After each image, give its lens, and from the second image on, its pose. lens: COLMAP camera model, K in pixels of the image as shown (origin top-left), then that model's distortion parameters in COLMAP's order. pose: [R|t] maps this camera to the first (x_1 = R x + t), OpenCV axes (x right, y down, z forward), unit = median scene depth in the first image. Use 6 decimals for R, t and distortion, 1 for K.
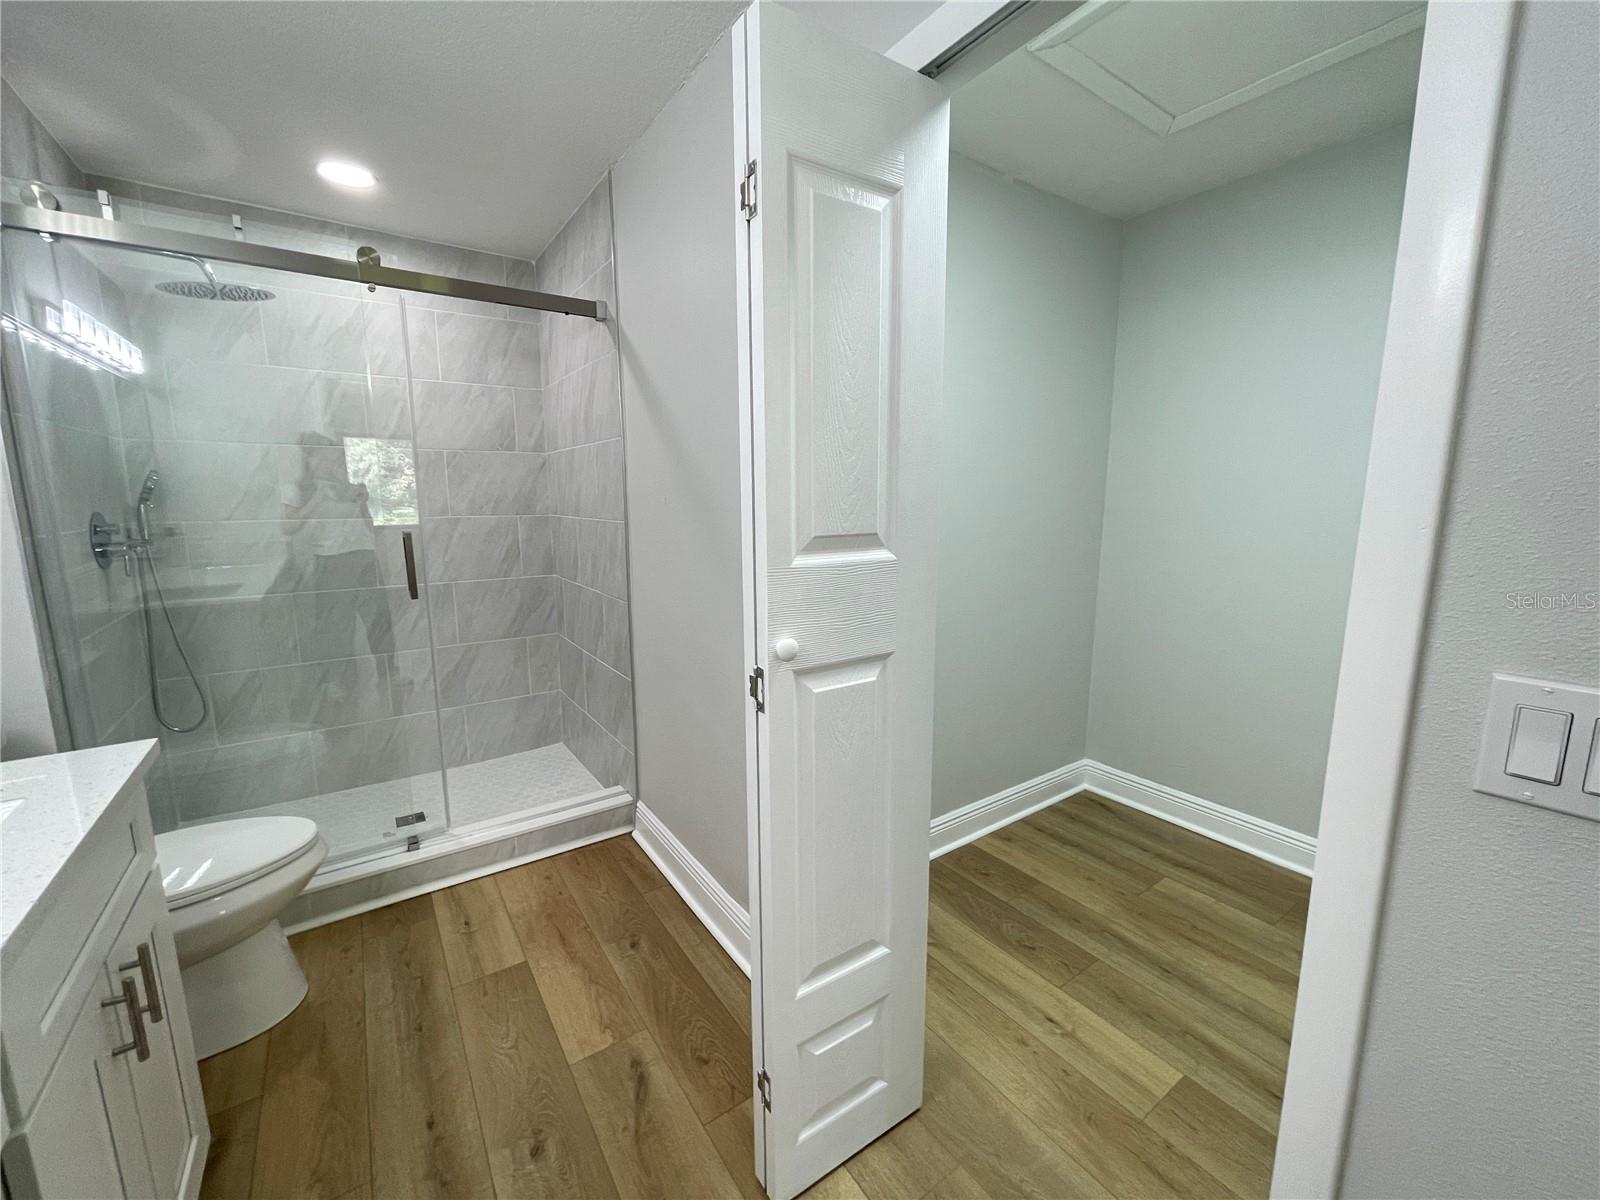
lens RADIAL K [[646.9, 0, 795.6], [0, 646.9, 600.6], [0, 0, 1]] dist [-0.003892, 0.000329]
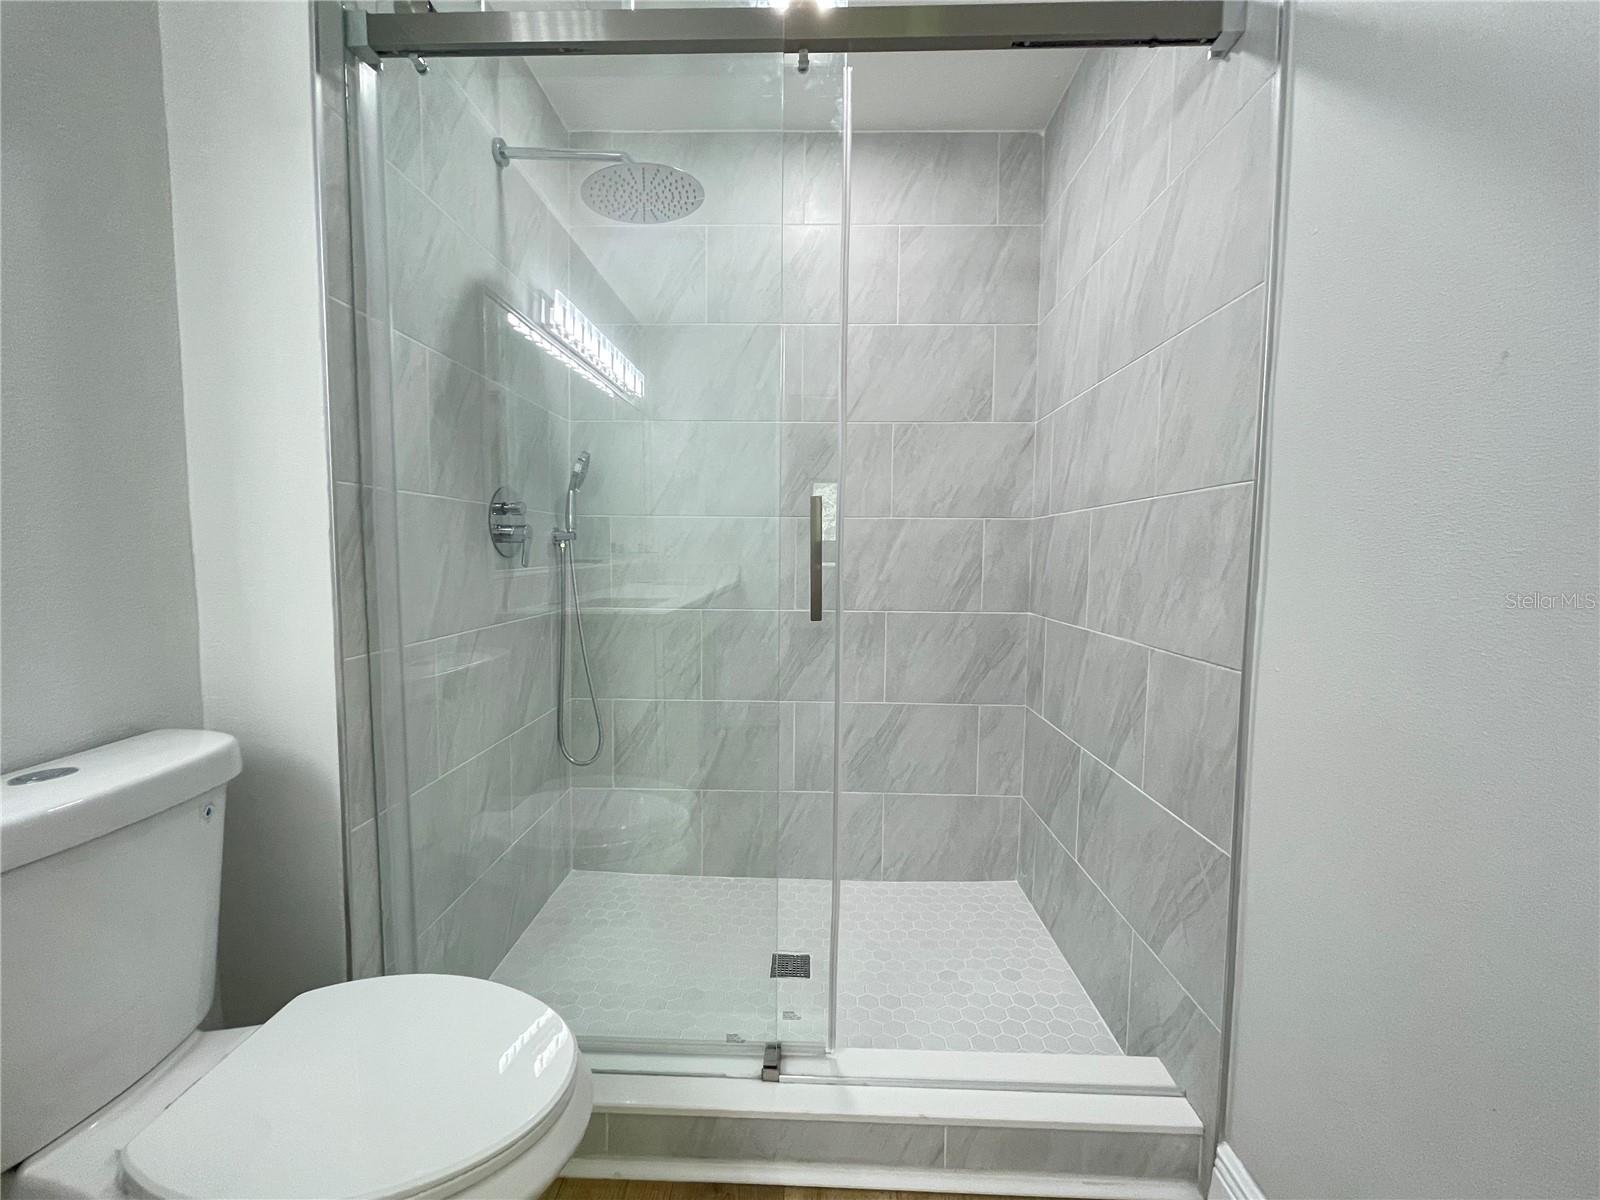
lens RADIAL K [[646.9, 0, 797.4], [0, 646.9, 598.9], [0, 0, 1]] dist [-0.003892, 0.000329]
pose [[0.804261, 0.049900, -0.592178, -0.198496], [-0.105838, 0.992565, -0.060103, 0.009645], [0.584776, 0.111014, 0.803563, 0.388799]]
